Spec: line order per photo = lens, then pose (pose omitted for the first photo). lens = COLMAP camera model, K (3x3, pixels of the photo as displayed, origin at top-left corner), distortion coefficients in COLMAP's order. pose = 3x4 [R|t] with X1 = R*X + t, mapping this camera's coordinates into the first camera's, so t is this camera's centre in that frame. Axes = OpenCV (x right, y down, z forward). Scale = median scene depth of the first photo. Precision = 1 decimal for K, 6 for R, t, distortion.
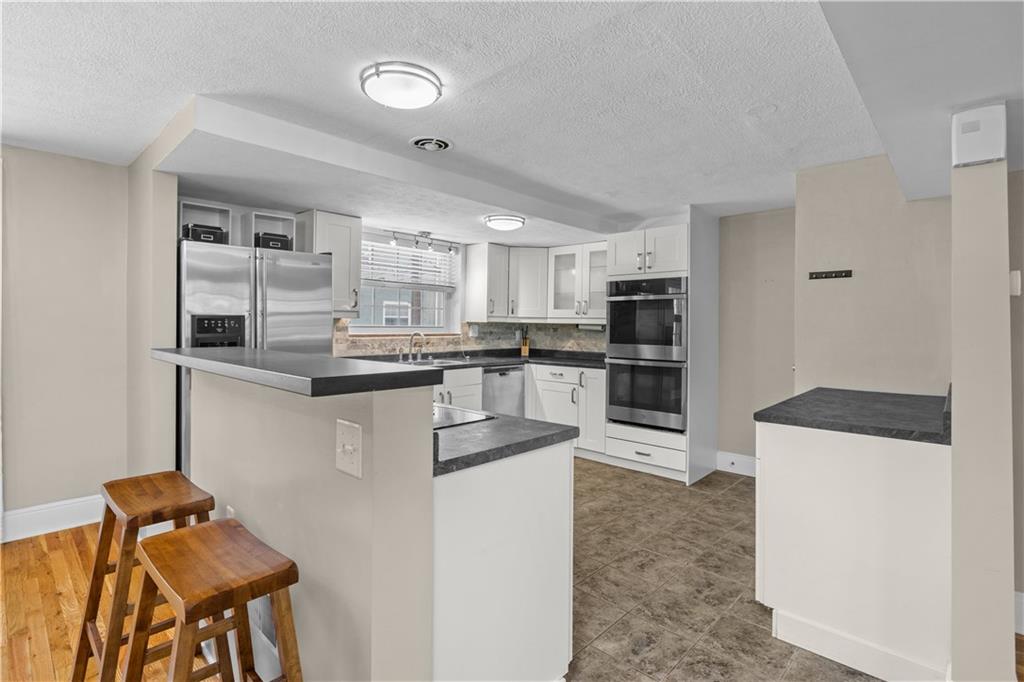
lens RADIAL K [[457.4, 0, 543.4], [0, 457.4, 323.3], [0, 0, 1]] dist [-0.004648, -0.000718]
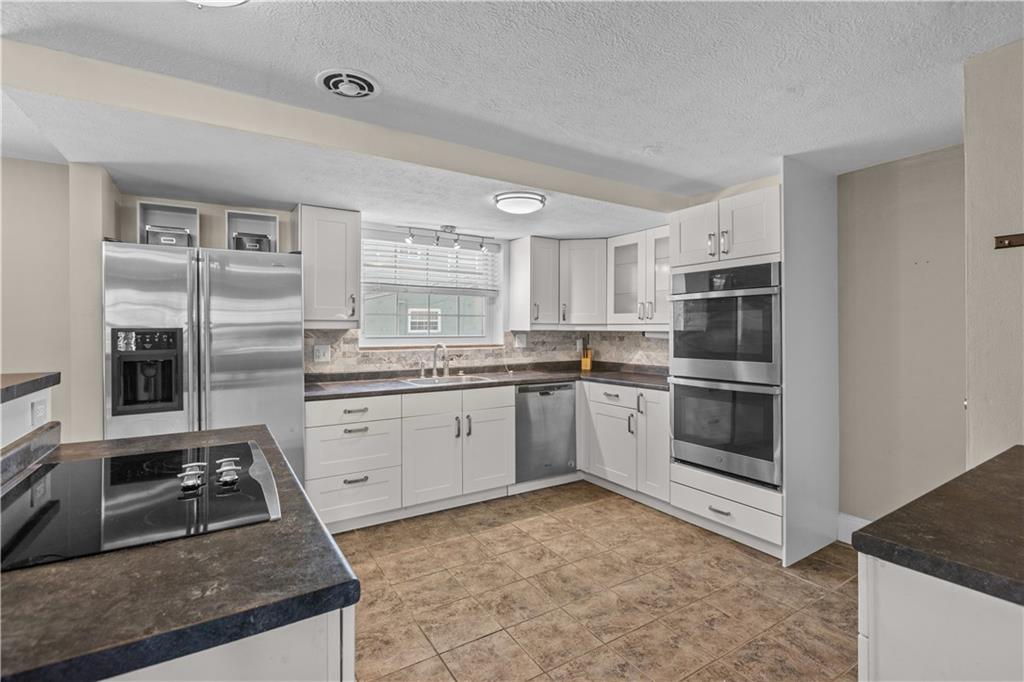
lens RADIAL K [[457.4, 0, 543.5], [0, 457.4, 329.0], [0, 0, 1]] dist [-0.004648, -0.000718]
pose [[0.967420, -0.012669, -0.252859, 0.136596], [0.012416, 0.999920, -0.002597, -0.003598], [0.252872, -0.000627, 0.967500, 0.235721]]
